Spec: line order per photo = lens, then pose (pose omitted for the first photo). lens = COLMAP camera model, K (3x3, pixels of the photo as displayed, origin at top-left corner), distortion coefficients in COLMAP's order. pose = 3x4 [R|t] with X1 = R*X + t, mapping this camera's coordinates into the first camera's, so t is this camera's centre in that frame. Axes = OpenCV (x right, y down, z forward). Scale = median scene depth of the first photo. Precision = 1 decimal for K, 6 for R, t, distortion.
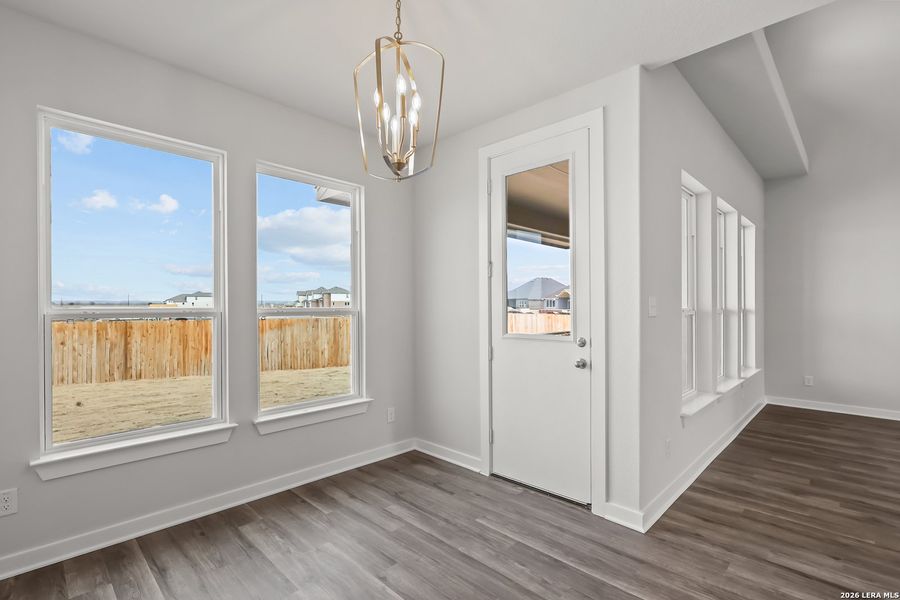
lens RADIAL K [[415.5, 0, 448.5], [0, 415.5, 306.1], [0, 0, 1]] dist [-0.007559, 0.003483]
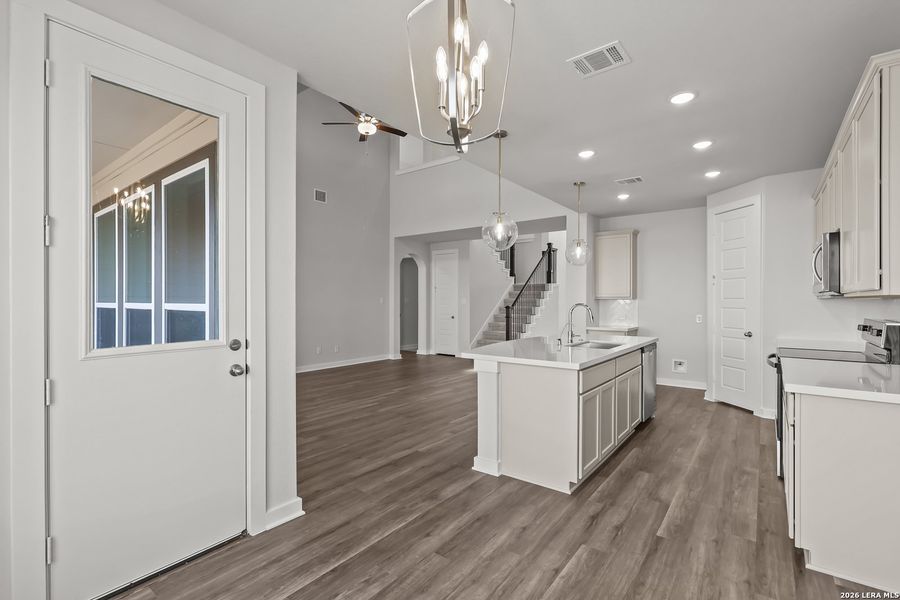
lens RADIAL K [[415.5, 0, 448.1], [0, 415.5, 296.4], [0, 0, 1]] dist [-0.007559, 0.003483]
pose [[-0.117505, 0.009459, 0.993027, -0.575451], [-0.002488, 0.999949, -0.009819, -0.003020], [-0.993069, -0.003624, -0.117476, 0.684597]]
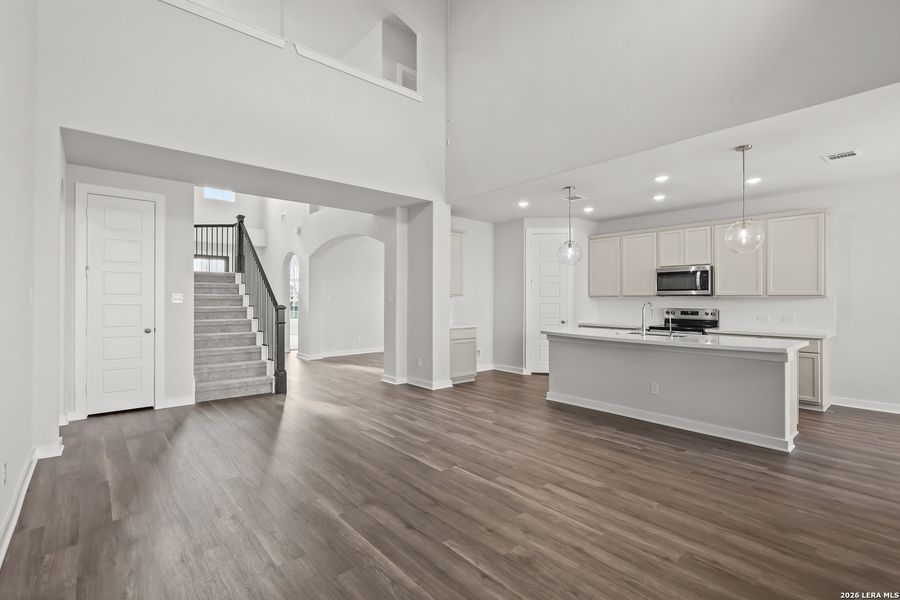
lens RADIAL K [[415.5, 0, 441.2], [0, 415.5, 296.3], [0, 0, 1]] dist [-0.007559, 0.003483]
pose [[-0.995891, -0.003970, 0.090473, 1.639886], [-0.004525, 0.999972, -0.005937, -0.002572], [-0.090447, -0.006322, -0.995881, 1.914872]]
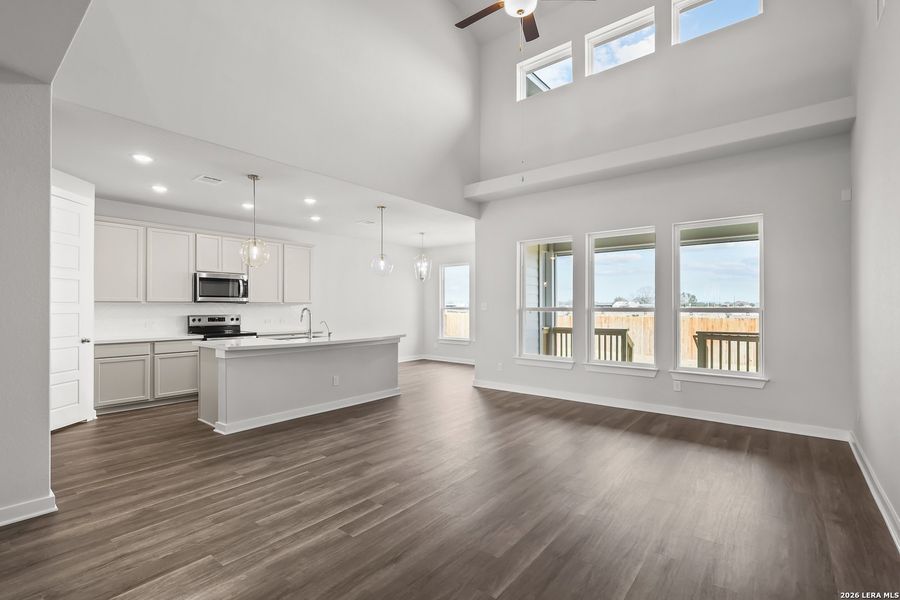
lens RADIAL K [[415.5, 0, 449.0], [0, 415.5, 303.8], [0, 0, 1]] dist [-0.007559, 0.003483]
pose [[0.098428, -0.007771, -0.995114, 2.990865], [0.000546, 0.999970, -0.007755, 0.001469], [0.995144, 0.000220, 0.098429, 0.507045]]
